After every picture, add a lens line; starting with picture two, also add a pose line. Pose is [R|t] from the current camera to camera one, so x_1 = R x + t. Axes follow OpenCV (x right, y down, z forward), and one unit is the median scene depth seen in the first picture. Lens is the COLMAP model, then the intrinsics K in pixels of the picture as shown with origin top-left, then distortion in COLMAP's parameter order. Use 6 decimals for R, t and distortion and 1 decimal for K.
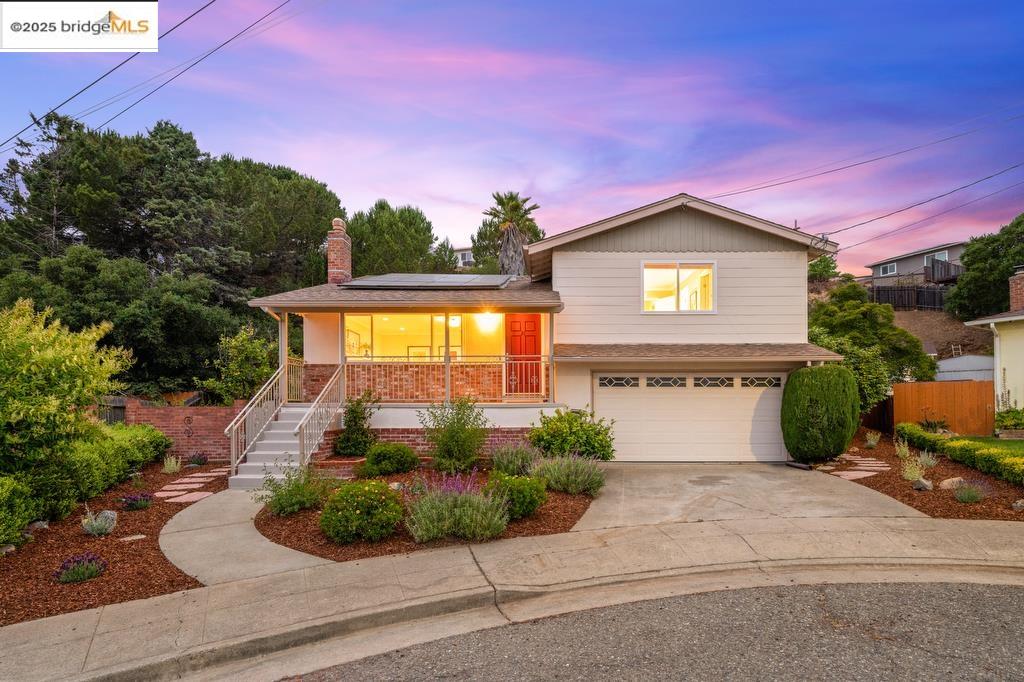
lens RADIAL K [[502.7, 0, 564.2], [0, 502.7, 344.4], [0, 0, 1]] dist [0.000187, 0.000066]
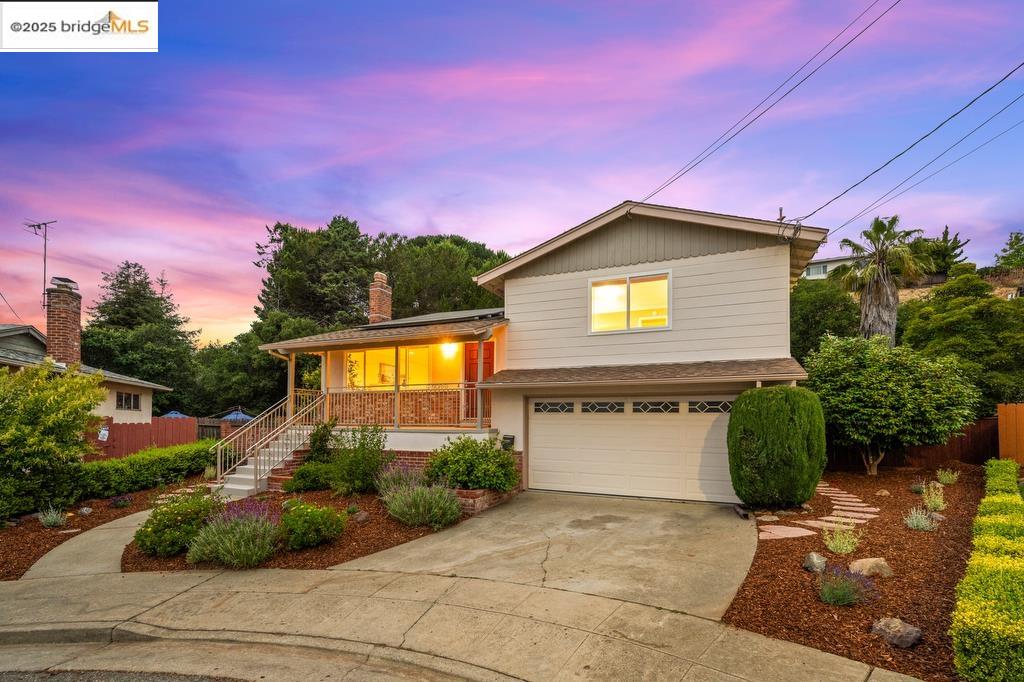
lens RADIAL K [[441.4, 0, 564.0], [0, 441.4, 363.7], [0, 0, 1]] dist [-0.002234, 0.000014]
pose [[0.926203, -0.039778, -0.374922, 0.440976], [0.037669, 0.999206, -0.012955, 0.002437], [0.375140, -0.002124, 0.926966, 0.219198]]
